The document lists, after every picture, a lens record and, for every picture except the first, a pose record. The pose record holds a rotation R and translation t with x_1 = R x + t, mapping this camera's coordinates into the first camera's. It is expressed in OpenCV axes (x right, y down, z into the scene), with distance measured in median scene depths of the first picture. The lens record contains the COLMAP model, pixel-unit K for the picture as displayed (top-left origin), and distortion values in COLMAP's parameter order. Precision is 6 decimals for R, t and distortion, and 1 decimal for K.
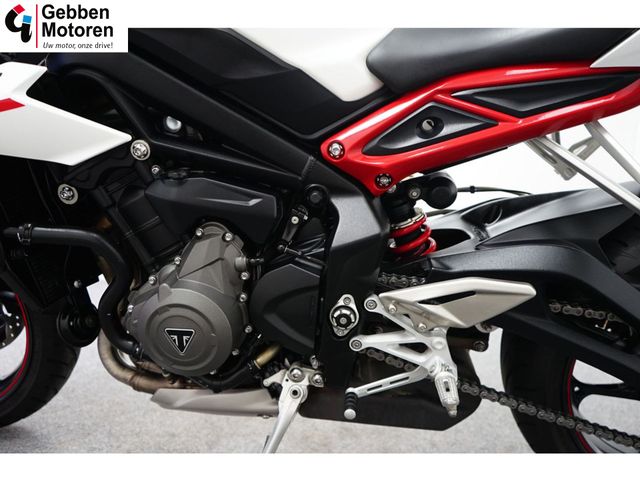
lens RADIAL K [[505.2, 0, 315.6], [0, 505.2, 235.8], [0, 0, 1]] dist [-0.006299, -0.002533]
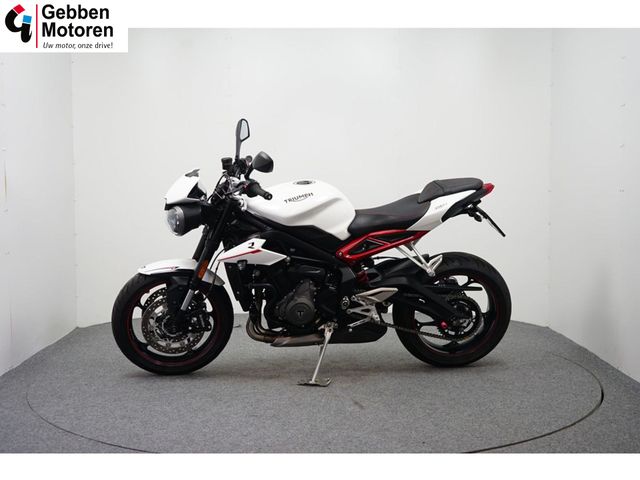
lens RADIAL K [[926.8, 0, 321.2], [0, 926.8, 240.0], [0, 0, 1]] dist [0.011360, 0.000000]
pose [[0.967695, -0.073118, 0.241287, -1.554063], [0.078082, 0.996886, -0.011062, -0.200291], [-0.239727, 0.029545, 0.970391, -4.941264]]
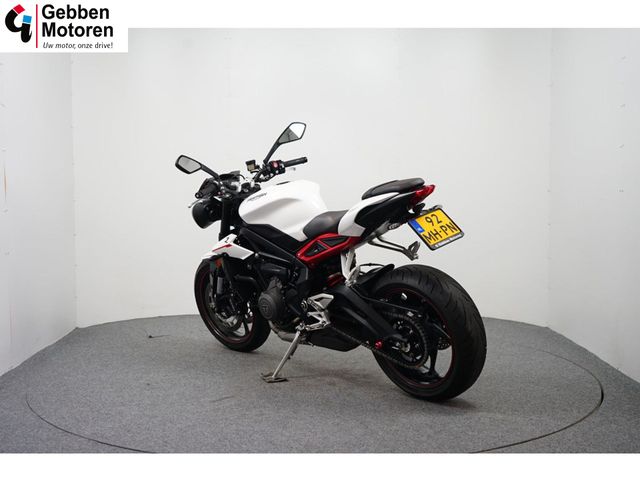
lens RADIAL K [[926.8, 0, 318.4], [0, 926.8, 242.5], [0, 0, 1]] dist [0.011360, 0.000000]
pose [[0.734980, -0.004227, -0.678075, 4.263257], [-0.030952, 0.998729, -0.039775, -0.010386], [0.677382, 0.050221, 0.733915, -3.416910]]
